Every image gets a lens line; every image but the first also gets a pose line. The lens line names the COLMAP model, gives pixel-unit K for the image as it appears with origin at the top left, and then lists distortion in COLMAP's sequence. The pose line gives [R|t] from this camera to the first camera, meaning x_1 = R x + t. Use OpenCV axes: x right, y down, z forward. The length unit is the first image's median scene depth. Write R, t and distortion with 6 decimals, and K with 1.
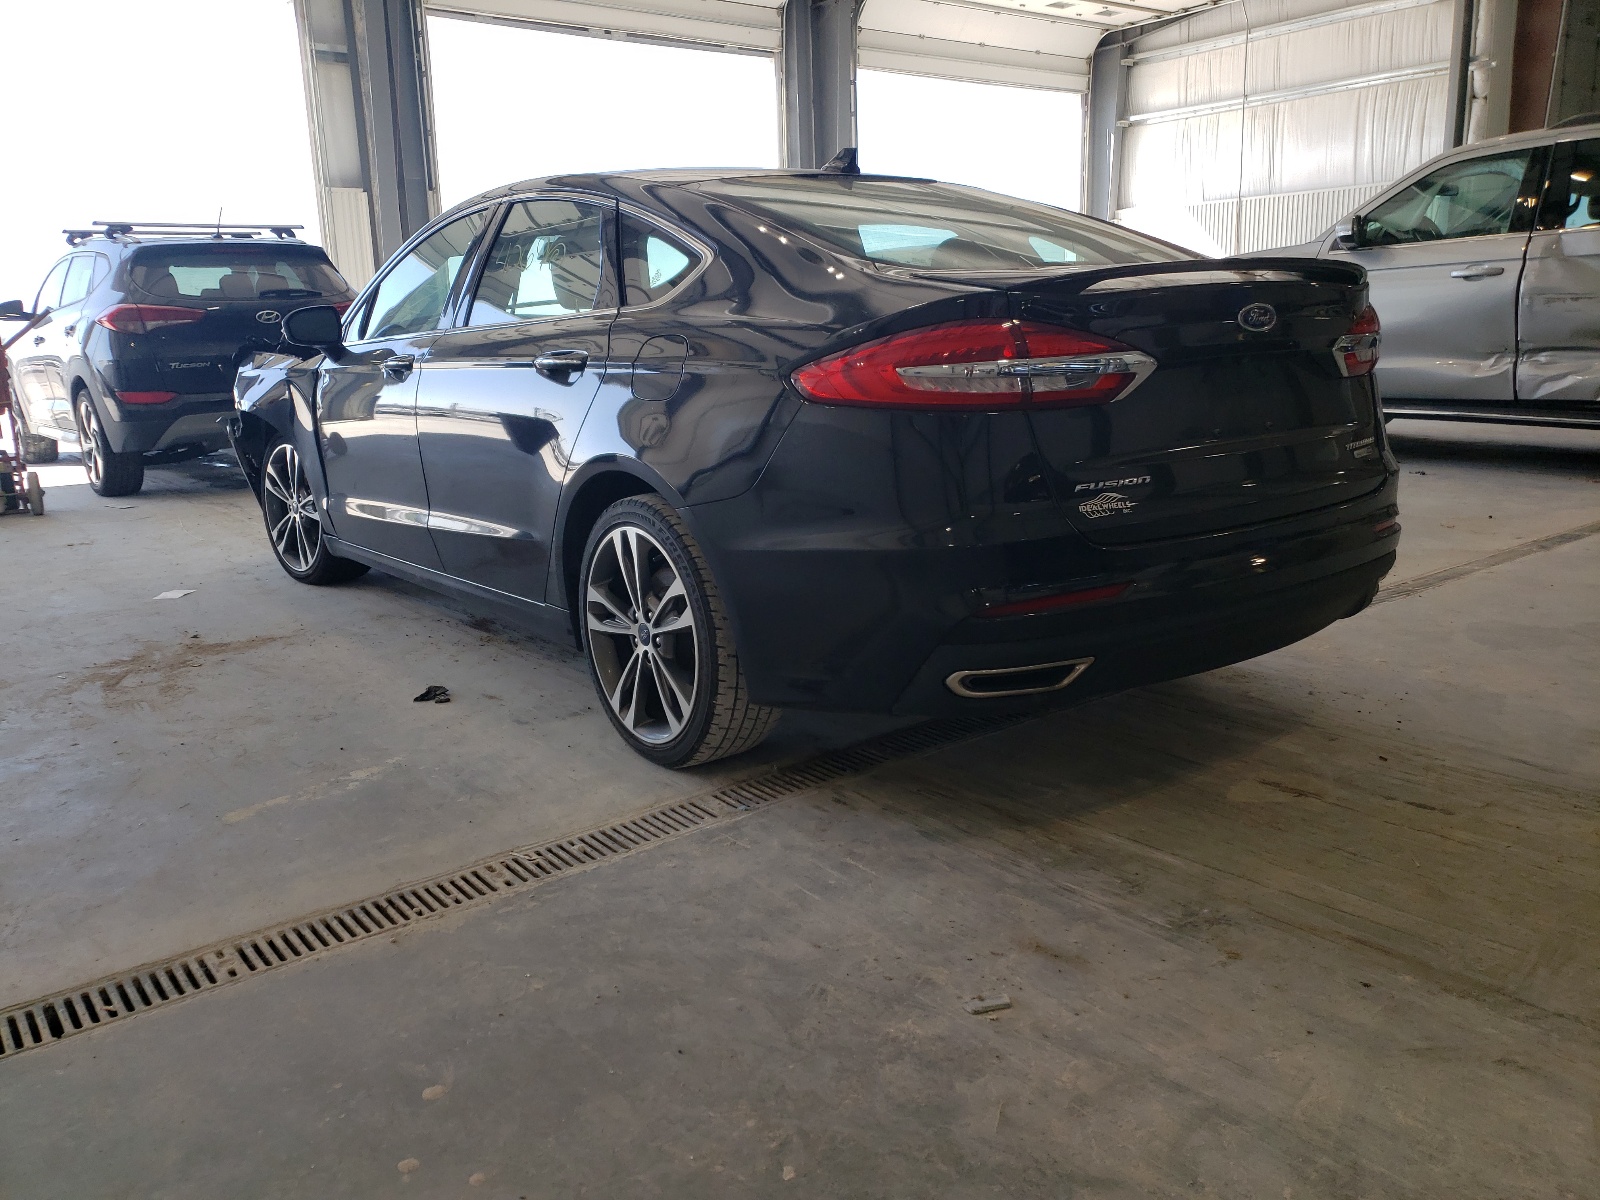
lens RADIAL K [[1373.0, 0, 800.0], [0, 1373.0, 600.0], [0, 0, 1]] dist [0.003237, 0.001559]
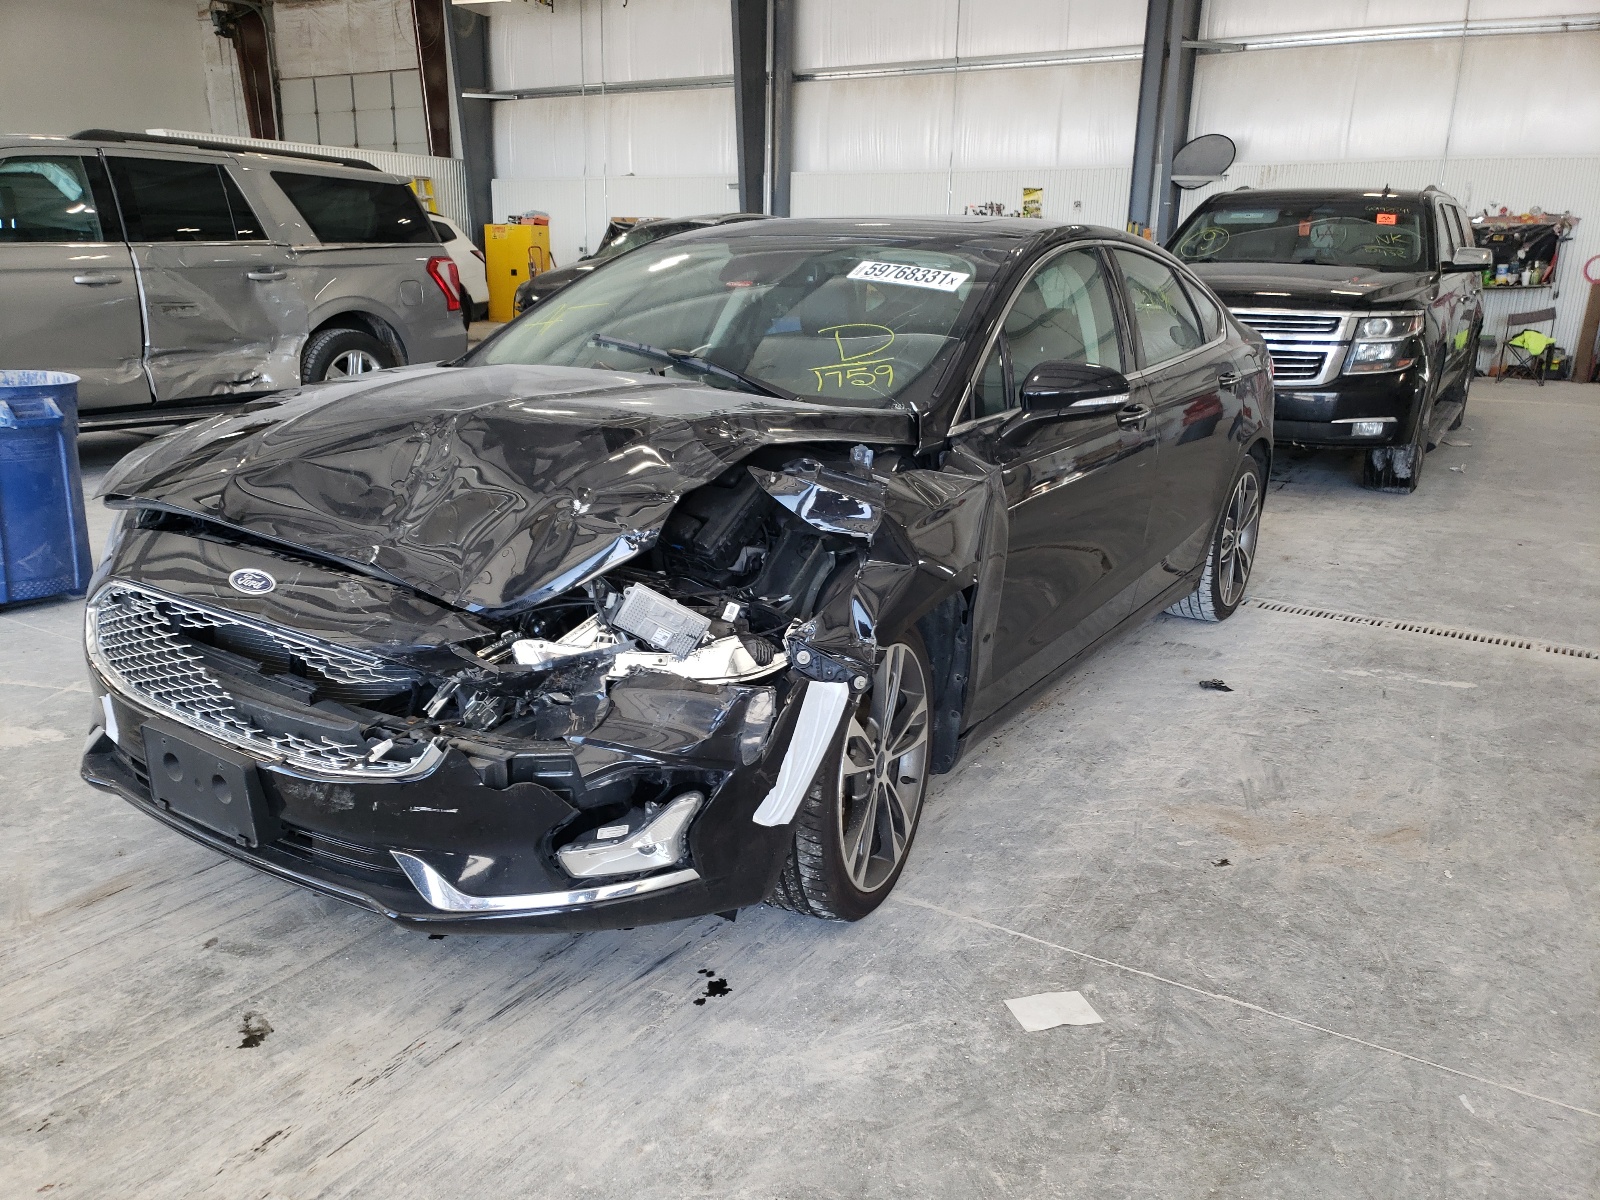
lens RADIAL K [[1220.3, 0, 798.3], [0, 1220.3, 592.7], [0, 0, 1]] dist [0.006785, -0.001562]
pose [[-0.323441, -0.264922, 0.908407, -1.327541], [0.199417, 0.919364, 0.339120, -0.541629], [-0.924997, 0.290837, -0.244530, 1.881212]]
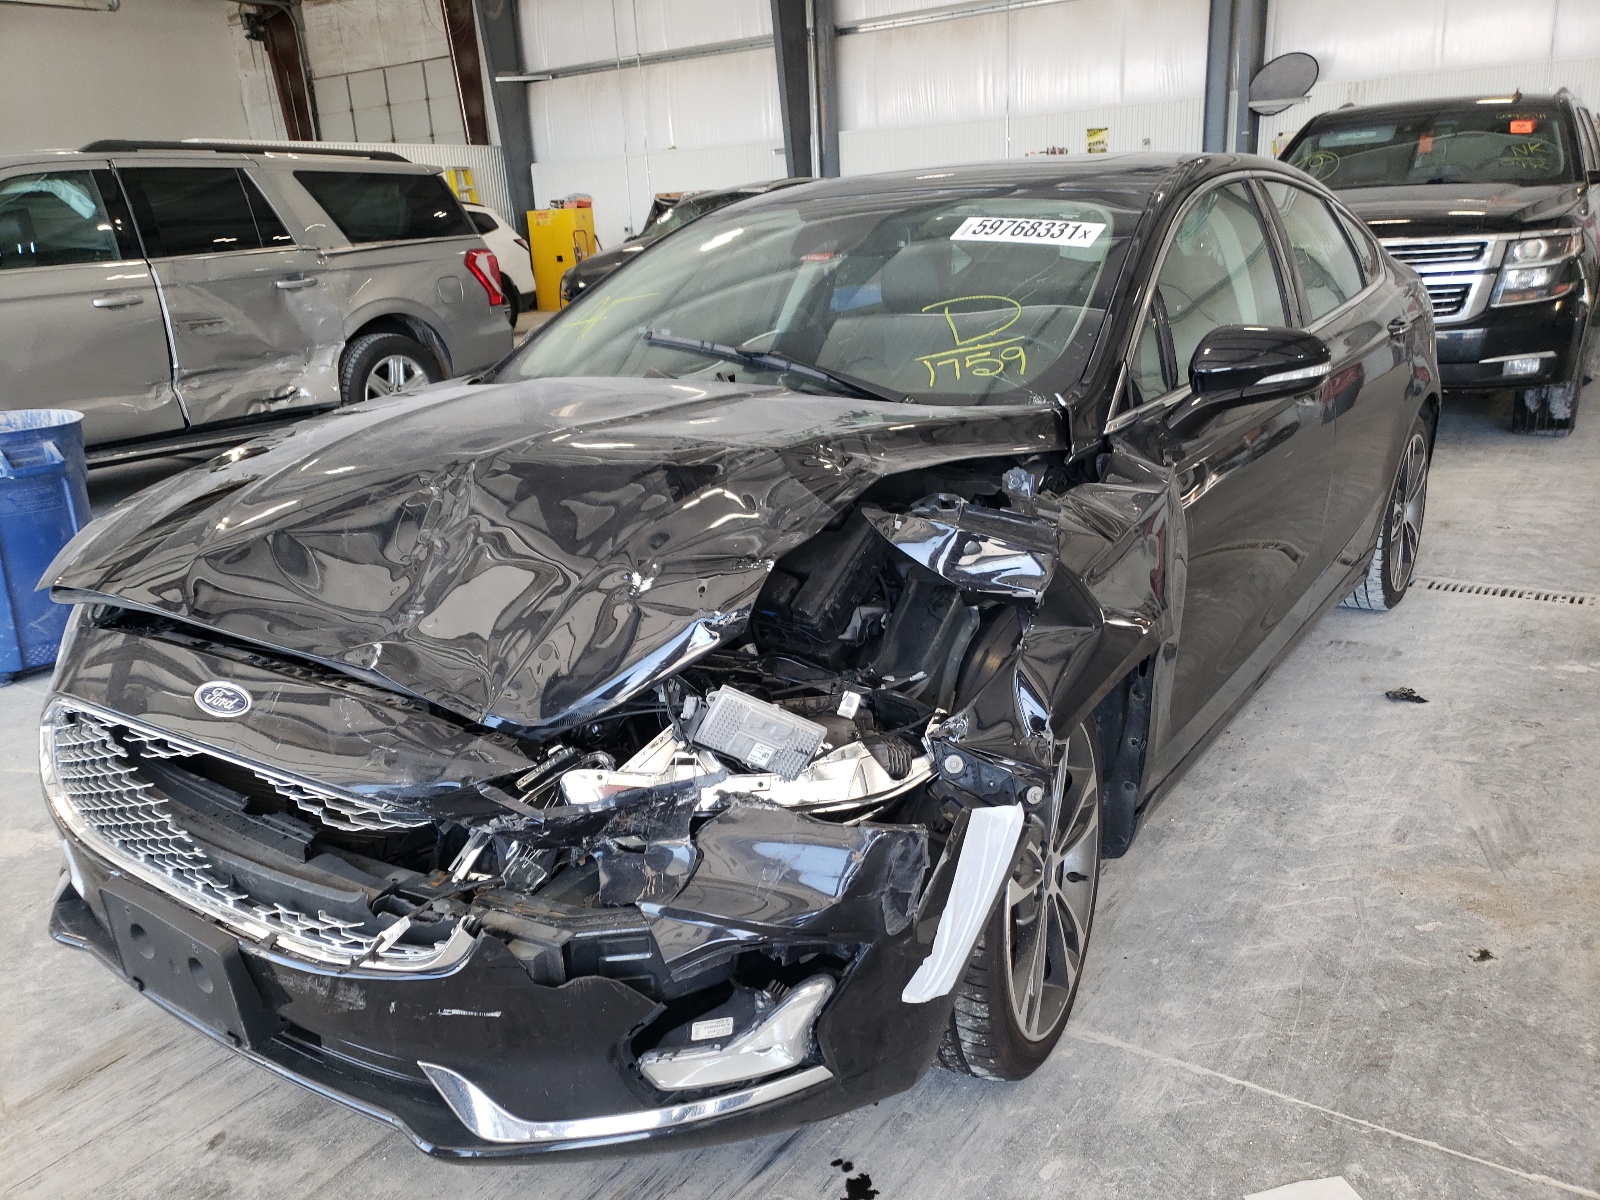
lens RADIAL K [[1220.3, 0, 798.3], [0, 1220.3, 592.7], [0, 0, 1]] dist [0.006785, -0.001562]
pose [[-0.289115, -0.270368, 0.918321, -1.134825], [0.272619, 0.896313, 0.349717, -0.532437], [-0.917656, 0.351460, -0.185430, 1.848109]]
